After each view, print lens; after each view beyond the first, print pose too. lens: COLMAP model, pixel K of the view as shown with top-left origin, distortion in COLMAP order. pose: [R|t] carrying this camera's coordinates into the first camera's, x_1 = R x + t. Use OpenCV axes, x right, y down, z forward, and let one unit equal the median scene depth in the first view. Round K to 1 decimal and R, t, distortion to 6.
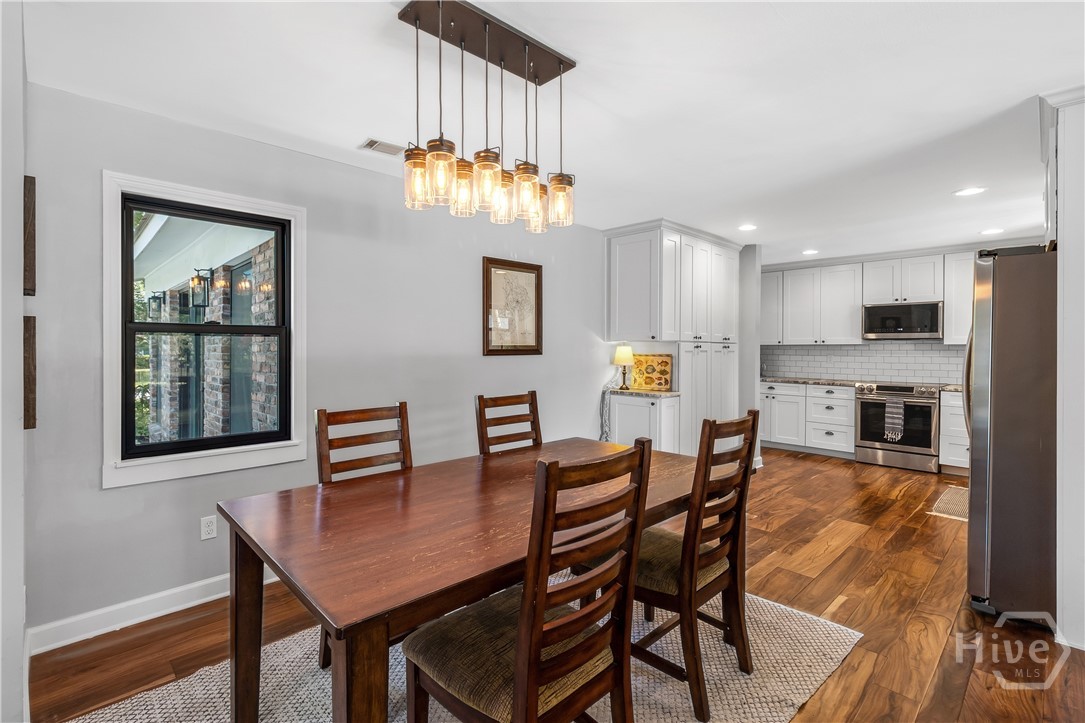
lens RADIAL K [[502.3, 0, 536.7], [0, 502.3, 351.3], [0, 0, 1]] dist [-0.000759, 0.002341]
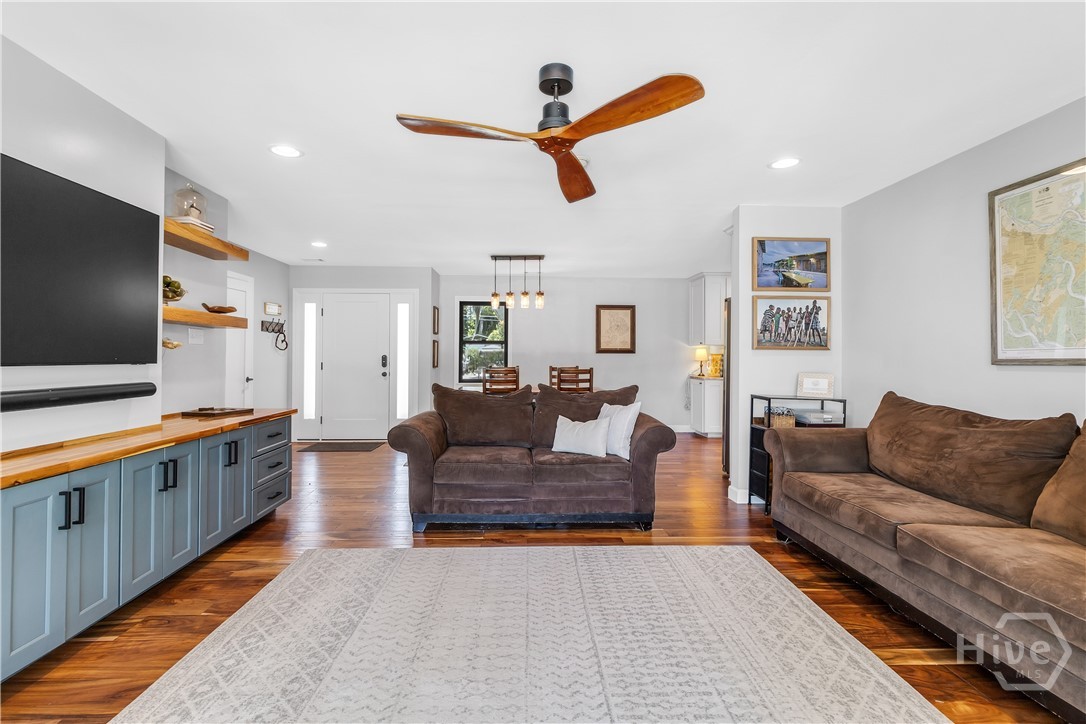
lens RADIAL K [[502.8, 0, 529.2], [0, 502.8, 350.3], [0, 0, 1]] dist [-0.000759, 0.002341]
pose [[0.732101, -0.005344, -0.681175, 0.770901], [-0.010849, 0.999751, -0.019503, 0.028250], [0.681110, 0.021668, 0.731861, -0.481971]]
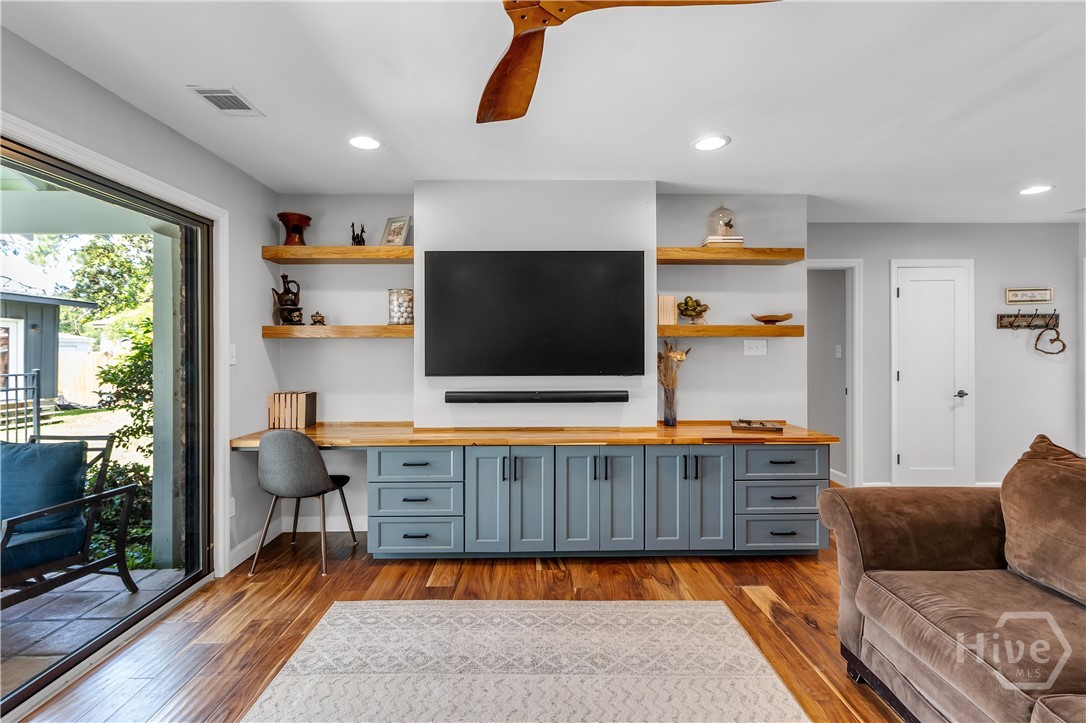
lens RADIAL K [[502.8, 0, 542.7], [0, 502.8, 346.5], [0, 0, 1]] dist [-0.000759, 0.002341]
pose [[-0.688386, -0.001357, -0.725343, 0.670630], [-0.003136, 0.999994, 0.001105, -0.000336], [0.725338, 0.003035, -0.688387, -0.028363]]
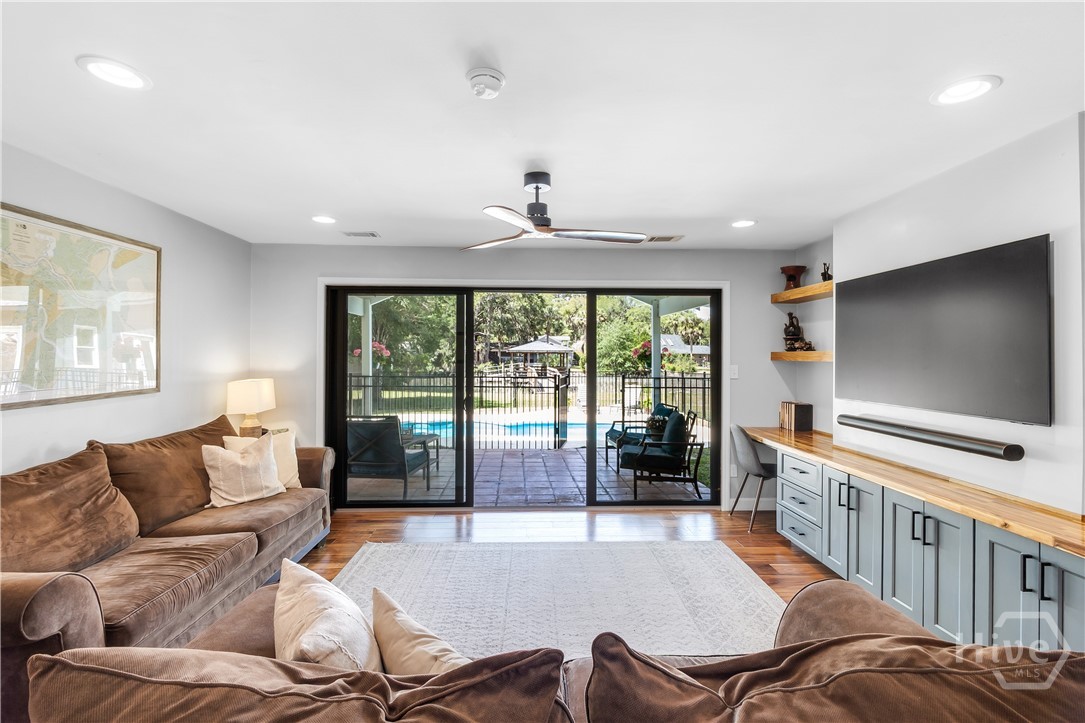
lens RADIAL K [[502.3, 0, 545.2], [0, 502.3, 351.8], [0, 0, 1]] dist [-0.000759, 0.002341]
pose [[-0.745709, 0.001187, 0.666271, 0.167358], [-0.000928, 0.999996, -0.002820, -0.021937], [-0.666271, -0.002721, -0.745705, 0.198471]]
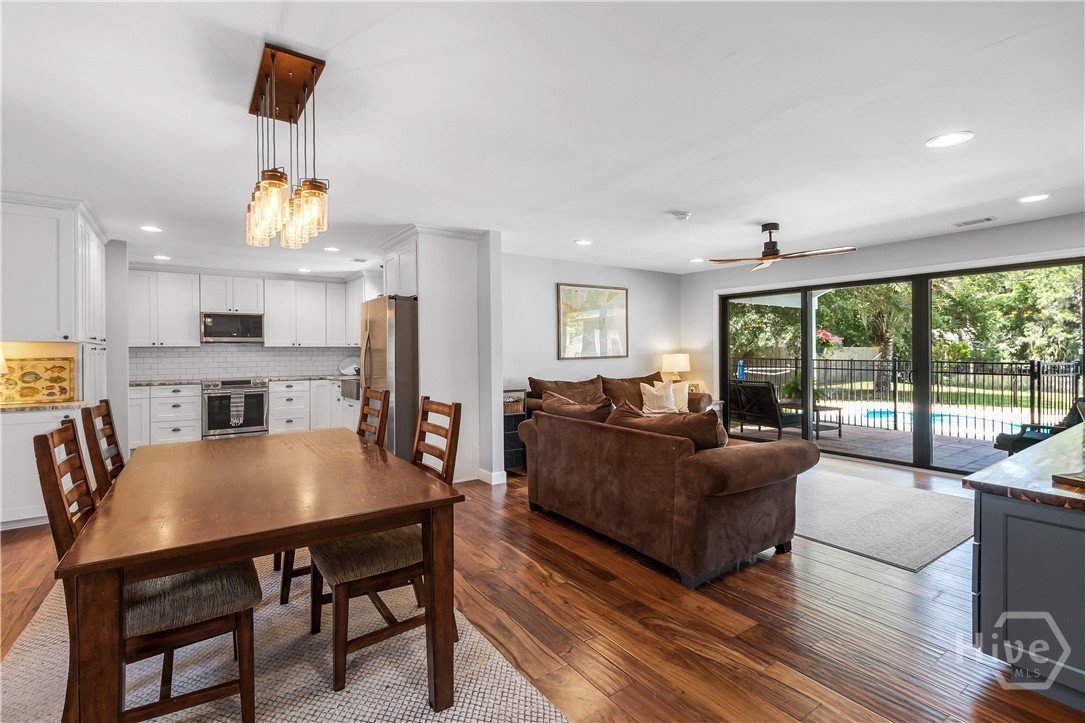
lens RADIAL K [[502.3, 0, 542.2], [0, 502.3, 351.4], [0, 0, 1]] dist [-0.000759, 0.002341]
pose [[0.153249, -0.007059, 0.988162, -0.387579], [0.012204, 0.999912, 0.005251, 0.000889], [-0.988112, 0.011255, 0.153321, 0.074275]]
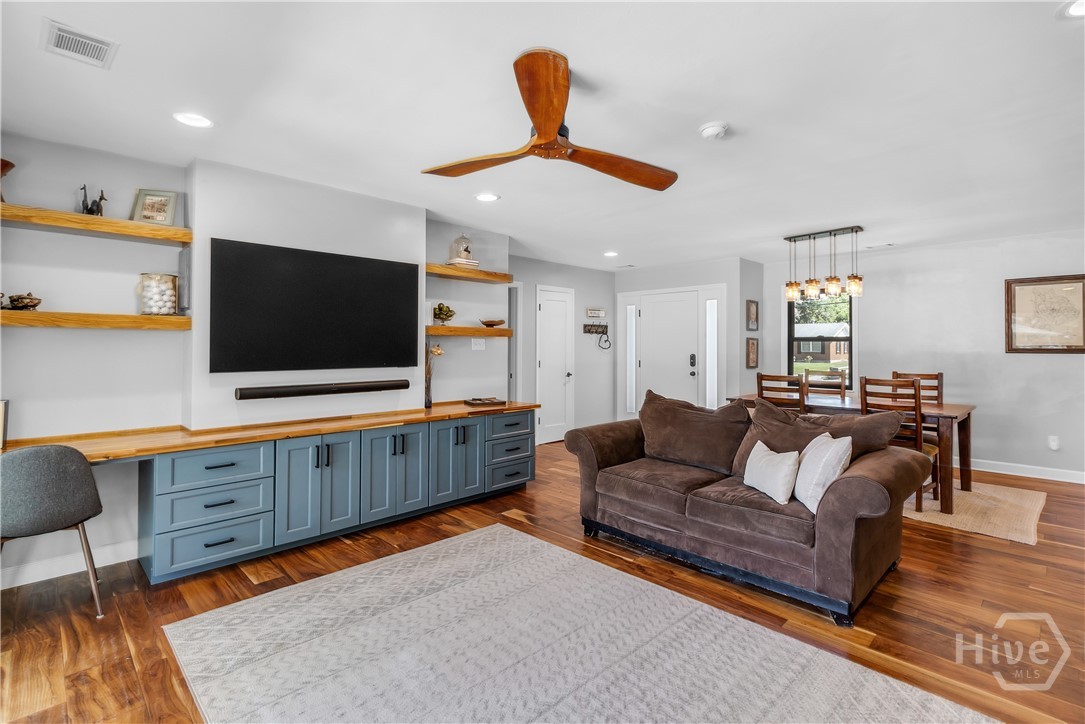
lens RADIAL K [[502.3, 0, 529.8], [0, 502.3, 337.4], [0, 0, 1]] dist [-0.000759, 0.002341]
pose [[-0.009421, -0.015208, -0.999840, 0.887579], [-0.011558, 0.999819, -0.015098, 0.001385], [0.999889, 0.011414, -0.009596, -0.188445]]
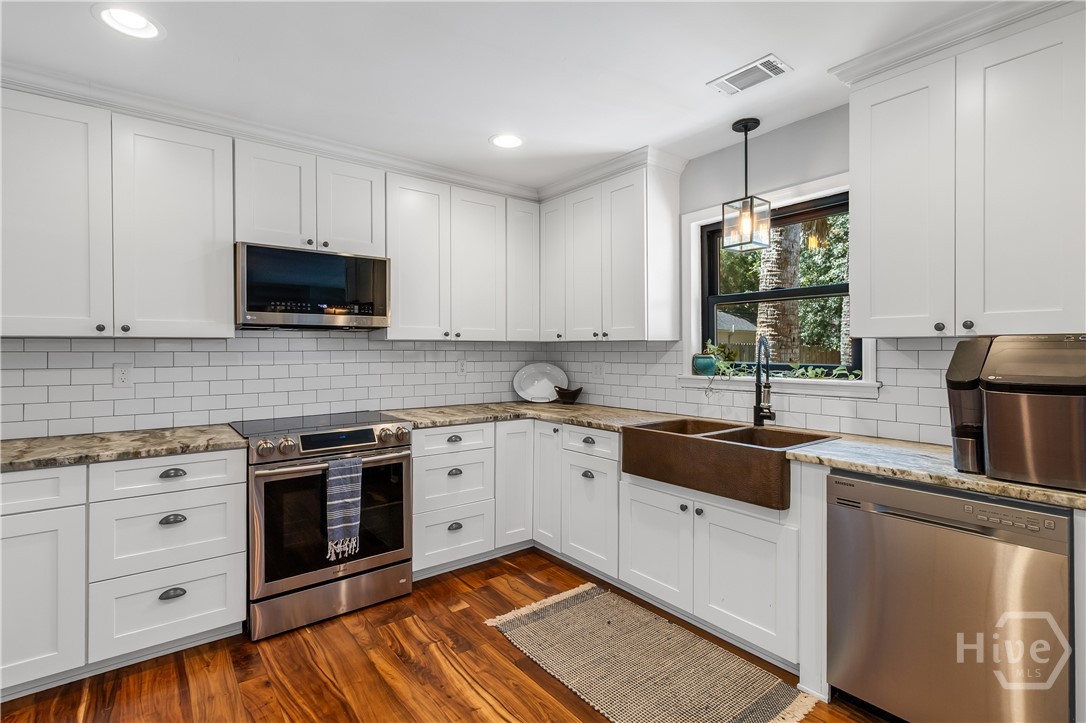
lens RADIAL K [[502.8, 0, 542.6], [0, 502.8, 353.9], [0, 0, 1]] dist [-0.000759, 0.002341]
pose [[0.107743, -0.012865, 0.994096, 0.296087], [0.009605, 0.999883, 0.011899, -0.003126], [-0.994132, 0.008267, 0.107854, 0.781393]]
